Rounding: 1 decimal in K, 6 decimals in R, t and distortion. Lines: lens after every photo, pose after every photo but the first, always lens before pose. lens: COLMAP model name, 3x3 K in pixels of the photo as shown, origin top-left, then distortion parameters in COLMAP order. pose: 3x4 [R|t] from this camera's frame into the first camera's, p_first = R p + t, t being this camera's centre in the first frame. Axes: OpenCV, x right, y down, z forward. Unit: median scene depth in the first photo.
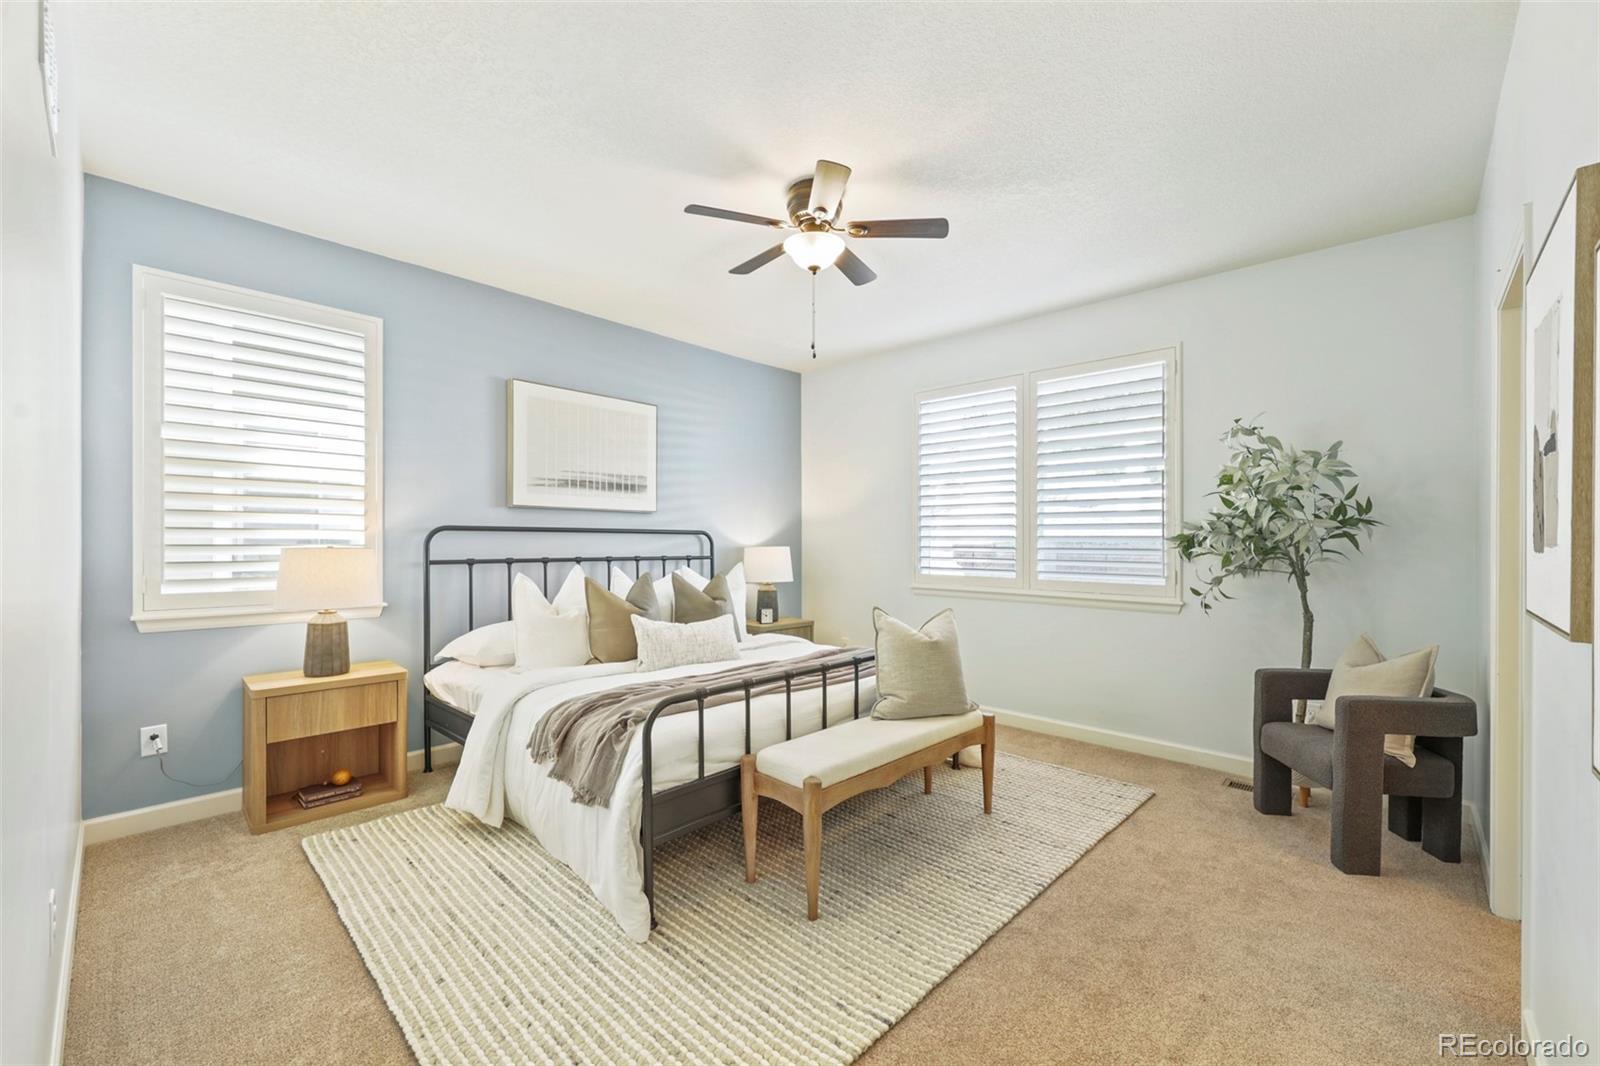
lens RADIAL K [[657.4, 0, 822.7], [0, 657.4, 547.1], [0, 0, 1]] dist [0.000036, 0.000312]
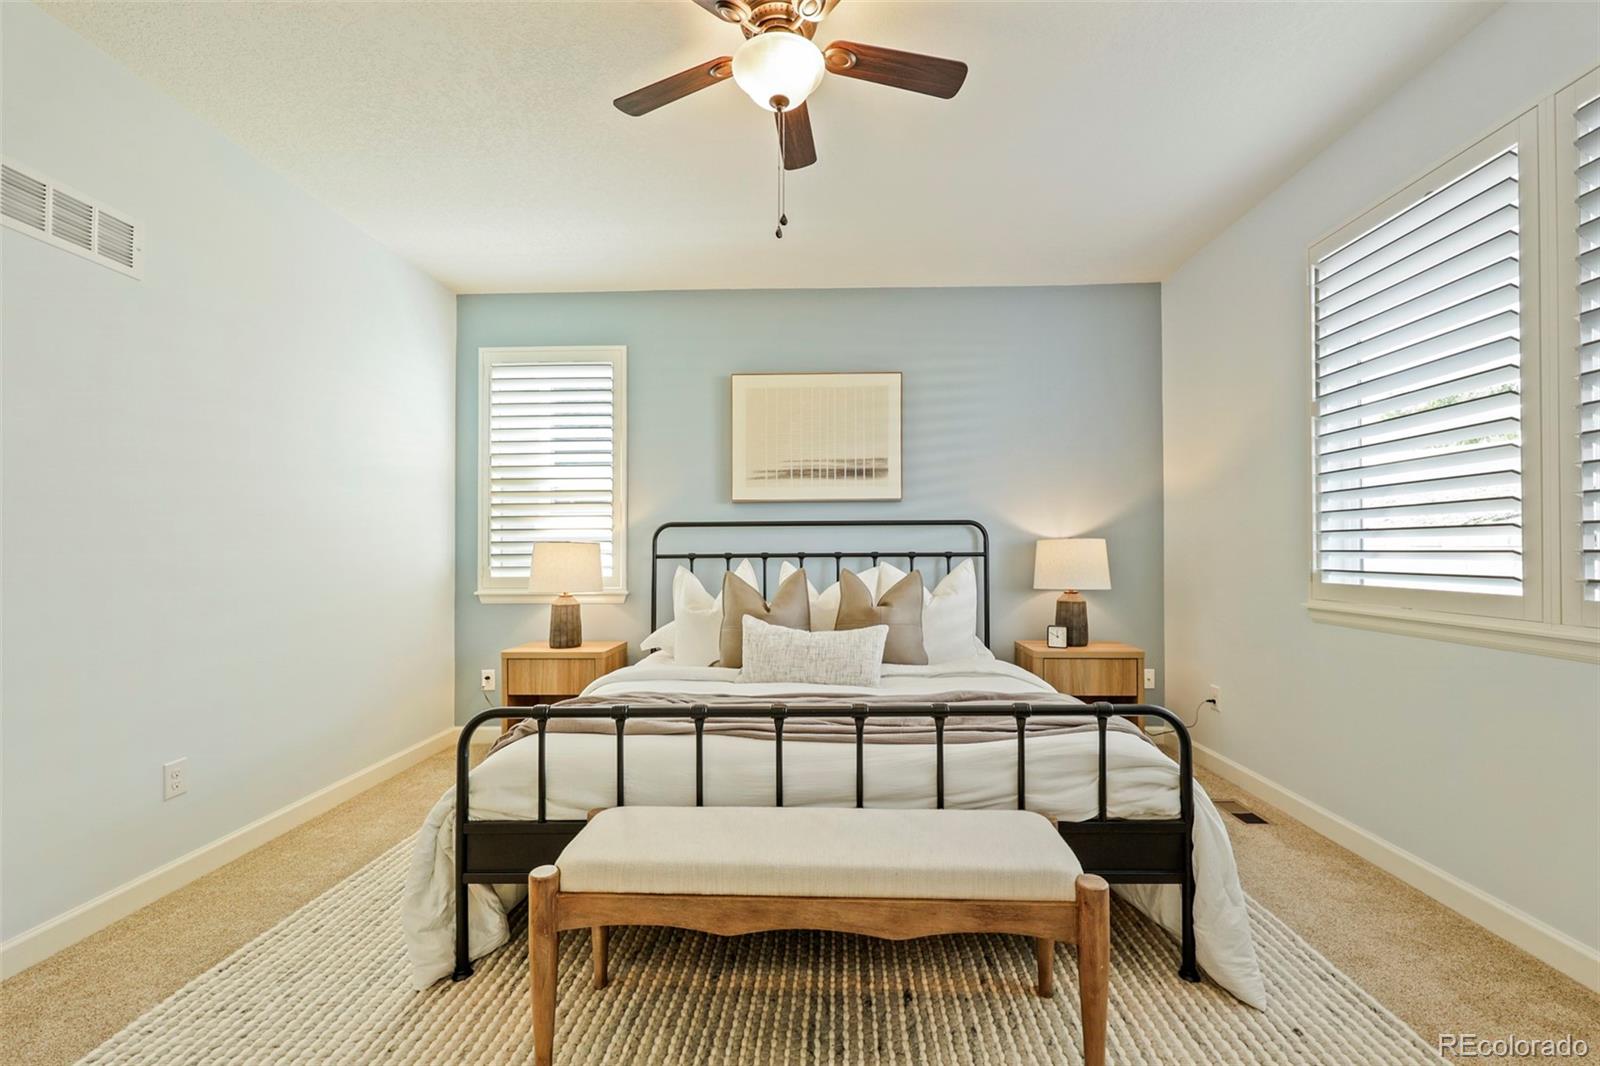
lens RADIAL K [[657.4, 0, 808.4], [0, 657.4, 554.2], [0, 0, 1]] dist [0.000036, 0.000312]
pose [[0.648707, -0.006790, -0.761008, 0.405224], [0.005670, 0.999976, -0.004088, 0.025621], [0.761017, -0.001663, 0.648729, 0.480147]]
